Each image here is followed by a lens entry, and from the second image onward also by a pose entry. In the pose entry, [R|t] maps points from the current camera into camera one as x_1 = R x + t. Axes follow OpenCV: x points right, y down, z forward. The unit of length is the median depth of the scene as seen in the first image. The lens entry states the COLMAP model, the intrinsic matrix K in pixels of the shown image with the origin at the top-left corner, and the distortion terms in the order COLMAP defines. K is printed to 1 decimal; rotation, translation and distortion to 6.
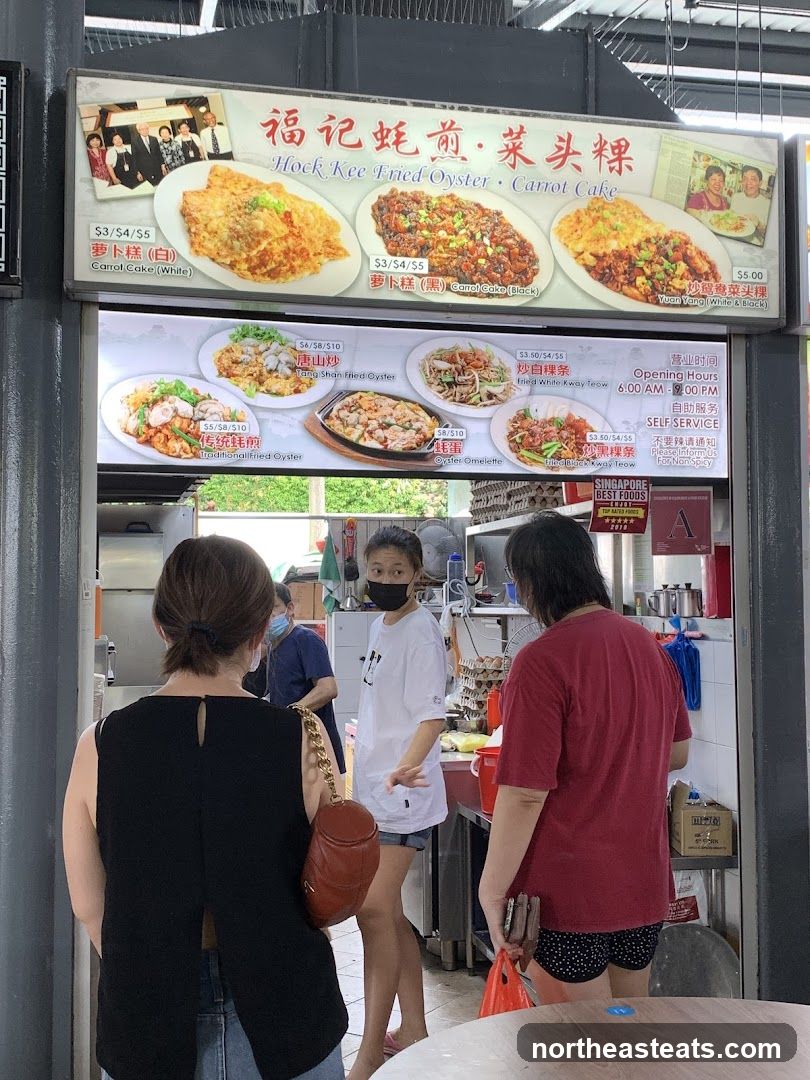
lens RADIAL K [[1274.0, 0, 391.2], [0, 1274.0, 526.4], [0, 0, 1]] dist [0.081165, 0.000000]
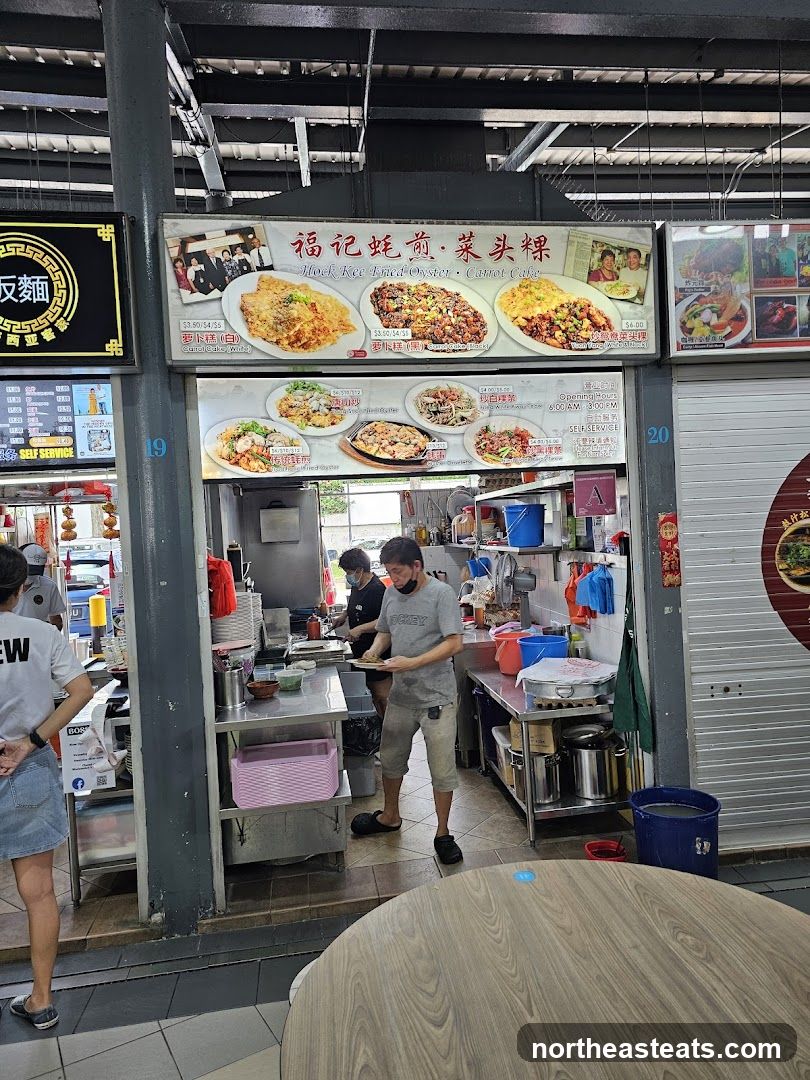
lens RADIAL K [[722.3, 0, 415.8], [0, 722.3, 543.0], [0, 0, 1]] dist [0.064199, -0.044753]
pose [[0.996246, -0.048897, -0.071430, 0.080331], [0.054251, 0.995703, 0.075044, -0.024045], [0.067453, -0.078637, 0.994619, 0.138955]]
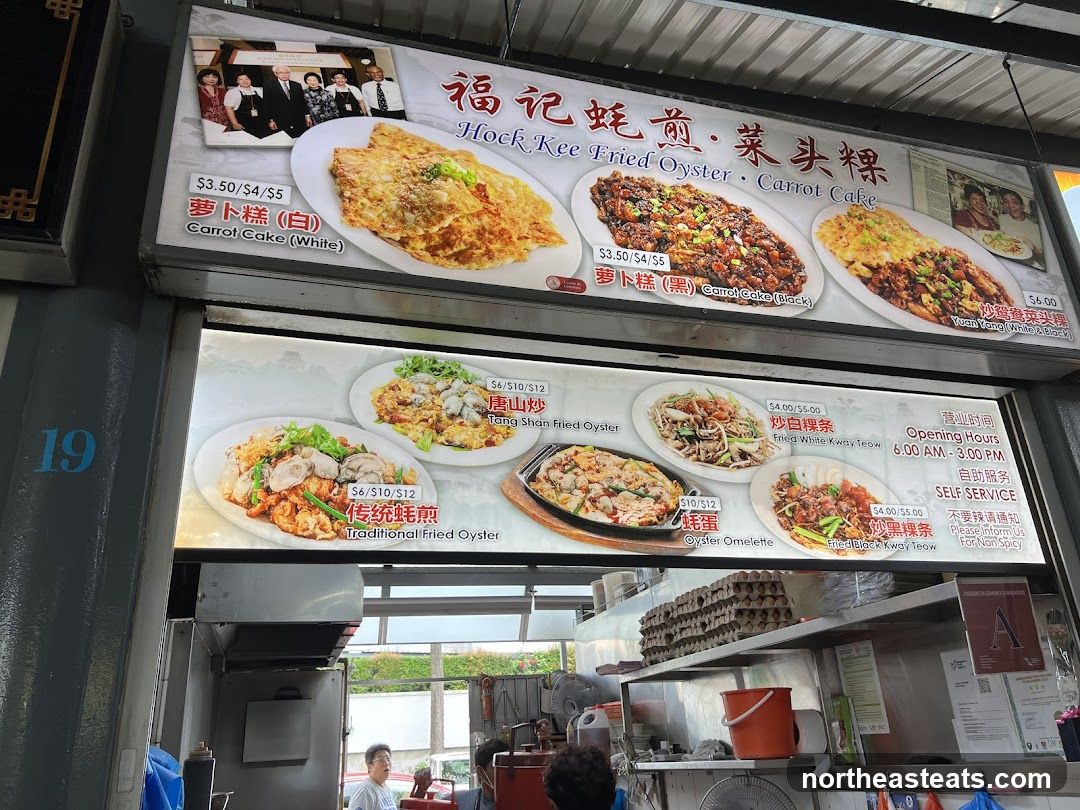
lens RADIAL K [[814.3, 0, 538.3], [0, 814.3, 400.7], [0, 0, 1]] dist [0.064574, -0.075766]
pose [[0.996812, -0.022096, 0.076664, -0.082150], [0.047114, 0.938476, -0.342116, 0.027553], [-0.064388, 0.344637, 0.936525, 0.575542]]
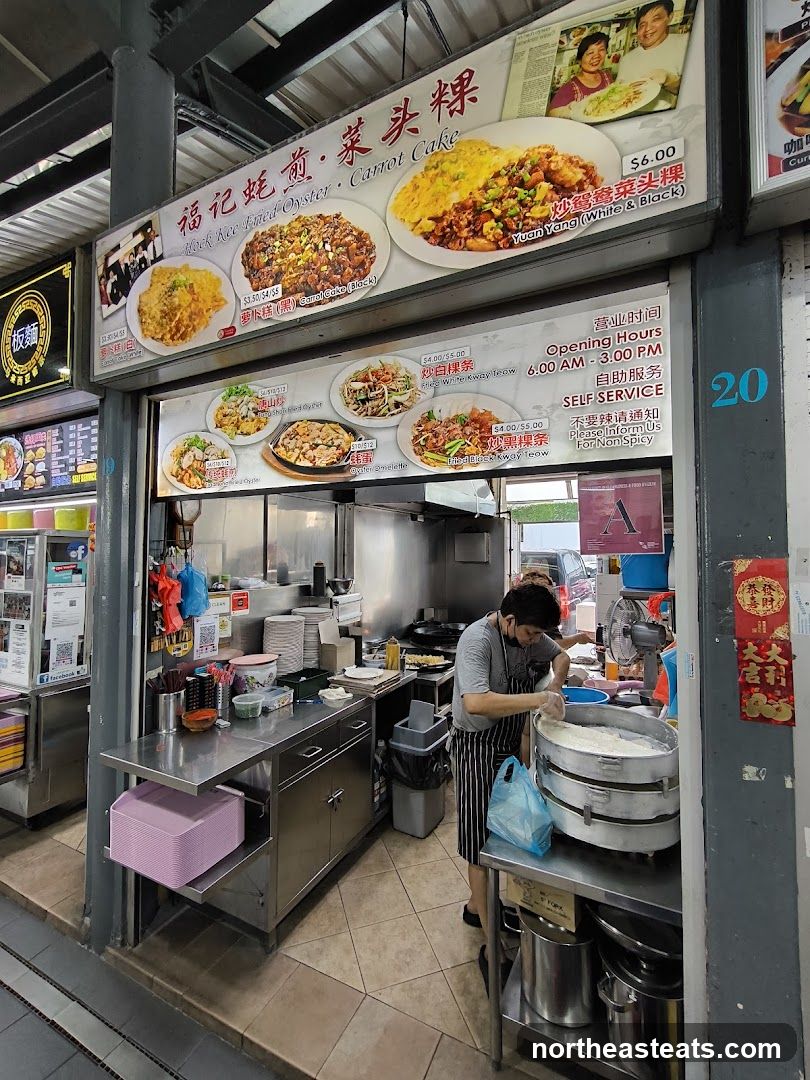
lens RADIAL K [[470.0, 0, 404.3], [0, 470.0, 537.0], [0, 0, 1]] dist [-0.007735, 0.005272]
pose [[0.761826, -0.020310, -0.647463, 0.349955], [0.034351, 0.999369, 0.009070, 0.004118], [0.646870, -0.029151, 0.762043, 0.739192]]
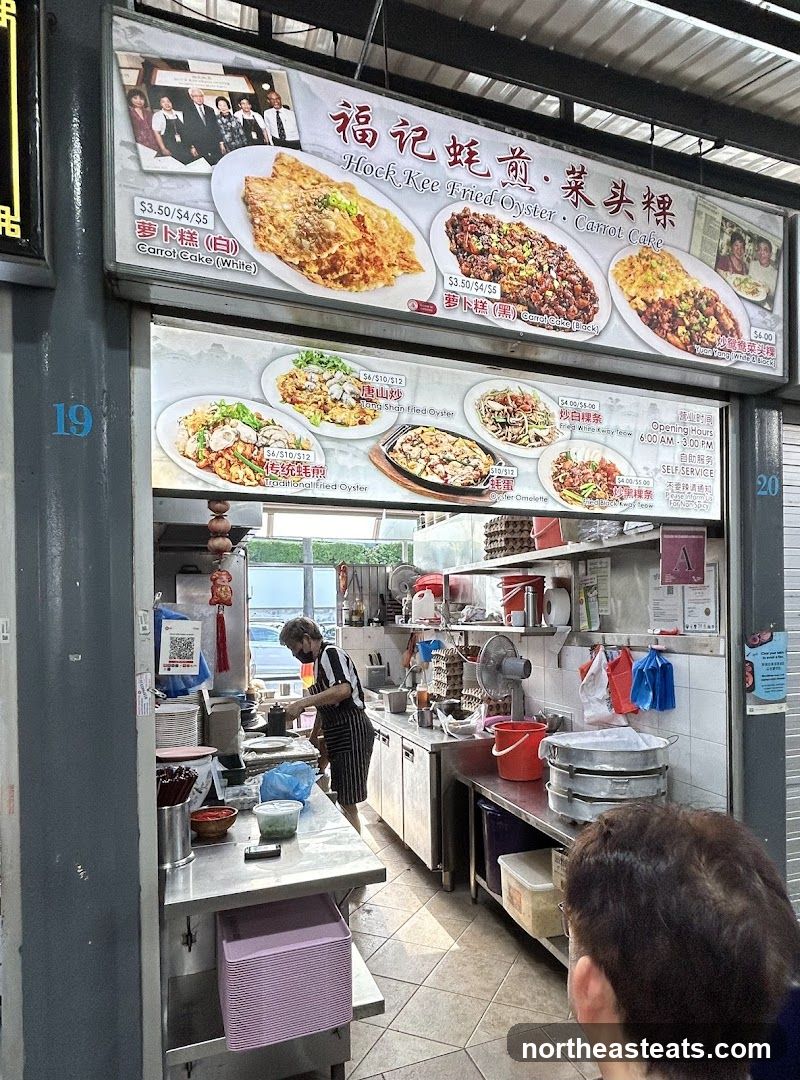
lens RADIAL K [[651.1, 0, 439.6], [0, 651.1, 612.7], [0, 0, 1]] dist [-0.014325, 0.013830]
pose [[0.988877, -0.010611, 0.148359, -0.091949], [0.002488, 0.998492, 0.054835, 0.015766], [-0.148718, -0.053856, 0.987412, 0.484454]]
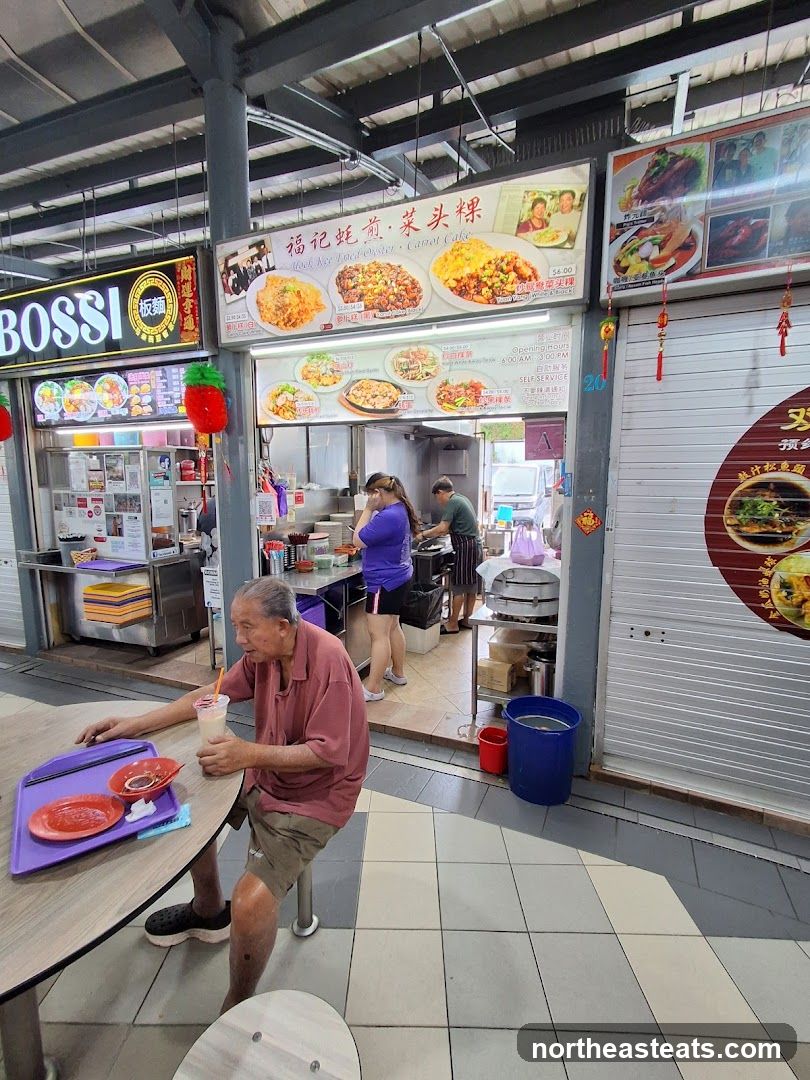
lens RADIAL K [[492.9, 0, 407.8], [0, 492.9, 544.4], [0, 0, 1]] dist [0.005320, -0.000344]
pose [[0.811752, 0.085580, -0.577698, 0.512301], [0.030944, 0.981512, 0.188881, 0.003618], [0.583183, -0.171201, 0.794096, 0.395627]]
